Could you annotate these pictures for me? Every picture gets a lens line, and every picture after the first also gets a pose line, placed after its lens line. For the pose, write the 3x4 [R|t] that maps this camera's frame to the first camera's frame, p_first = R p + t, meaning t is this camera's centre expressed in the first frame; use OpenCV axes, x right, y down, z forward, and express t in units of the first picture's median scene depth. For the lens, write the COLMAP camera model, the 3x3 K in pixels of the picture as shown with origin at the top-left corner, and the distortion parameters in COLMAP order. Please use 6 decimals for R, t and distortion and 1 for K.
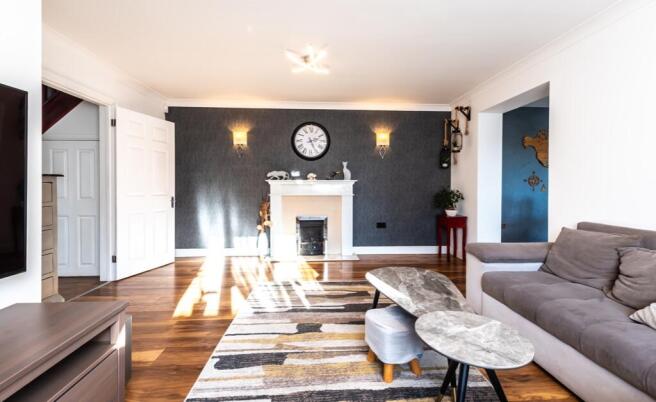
lens RADIAL K [[287.8, 0, 329.4], [0, 287.8, 188.7], [0, 0, 1]] dist [0.000124, -0.000001]
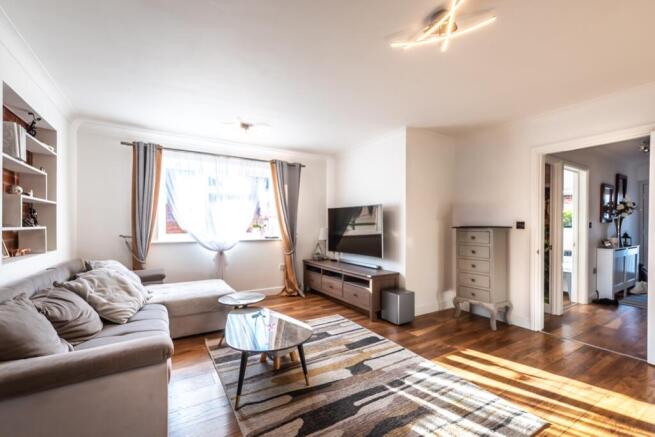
lens RADIAL K [[282.9, 0, 327.5], [0, 282.9, 223.9], [0, 0, 1]] dist [0.014651, -0.005730]
pose [[-0.884754, -0.005511, -0.466025, 0.534653], [-0.007232, 0.999972, 0.001904, -0.061045], [0.466002, 0.005054, -0.884769, 1.885827]]
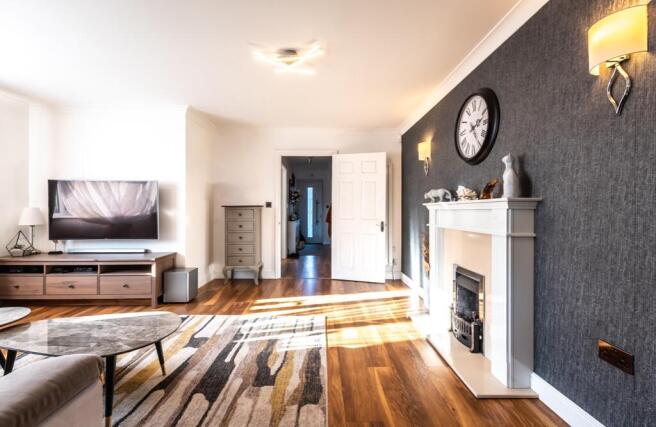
lens RADIAL K [[291.0, 0, 321.4], [0, 291.0, 209.5], [0, 0, 1]] dist [0.012142, -0.000007]
pose [[-0.066305, -0.000923, -0.997799, 1.010658], [-0.006956, 0.999976, -0.000462, -0.024805], [0.997775, 0.006910, -0.066310, 1.544966]]
